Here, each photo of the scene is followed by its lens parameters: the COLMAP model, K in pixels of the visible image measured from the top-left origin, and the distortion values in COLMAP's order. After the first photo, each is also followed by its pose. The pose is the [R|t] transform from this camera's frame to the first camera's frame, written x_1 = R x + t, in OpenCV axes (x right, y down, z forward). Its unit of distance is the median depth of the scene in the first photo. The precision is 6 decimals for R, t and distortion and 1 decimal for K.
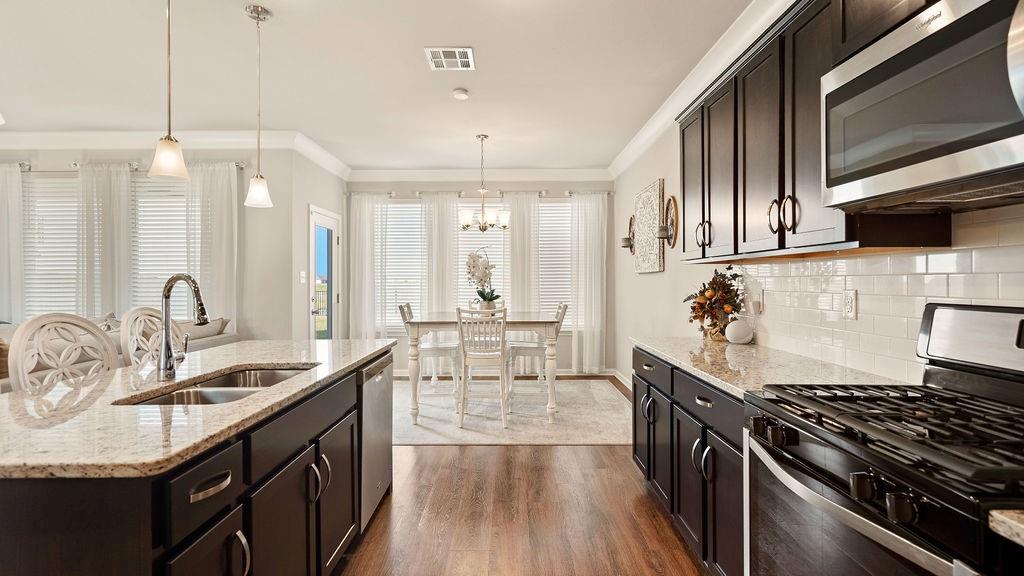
lens RADIAL K [[479.3, 0, 507.3], [0, 479.3, 280.7], [0, 0, 1]] dist [0.000729, -0.011963]
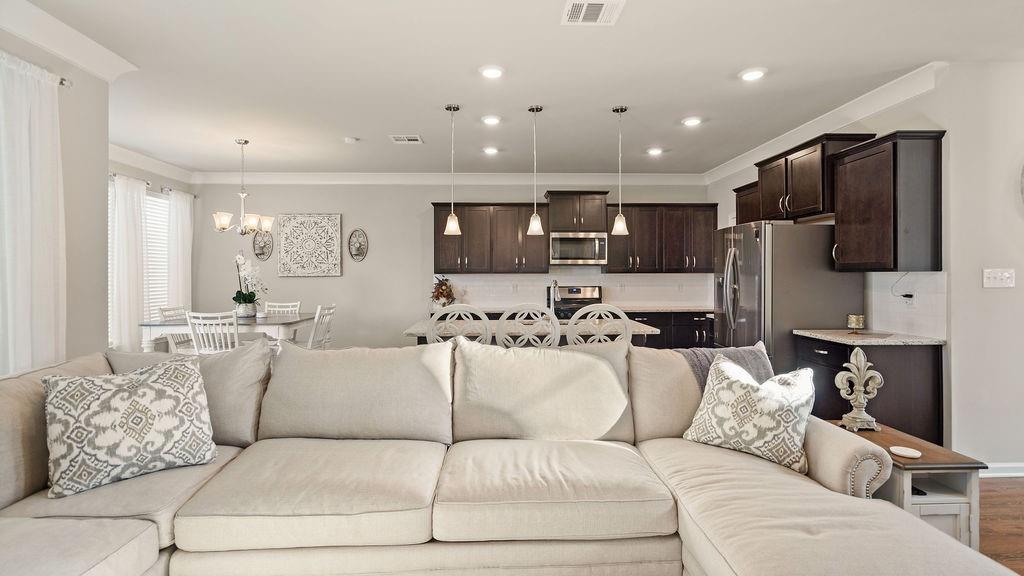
lens RADIAL K [[496.4, 0, 513.6], [0, 496.4, 276.2], [0, 0, 1]] dist [0.002511, 0.000499]
pose [[-0.055945, 0.005533, 0.998419, -1.863461], [0.002516, 0.999982, -0.005400, -0.012839], [-0.998431, 0.002210, -0.055958, 0.803384]]
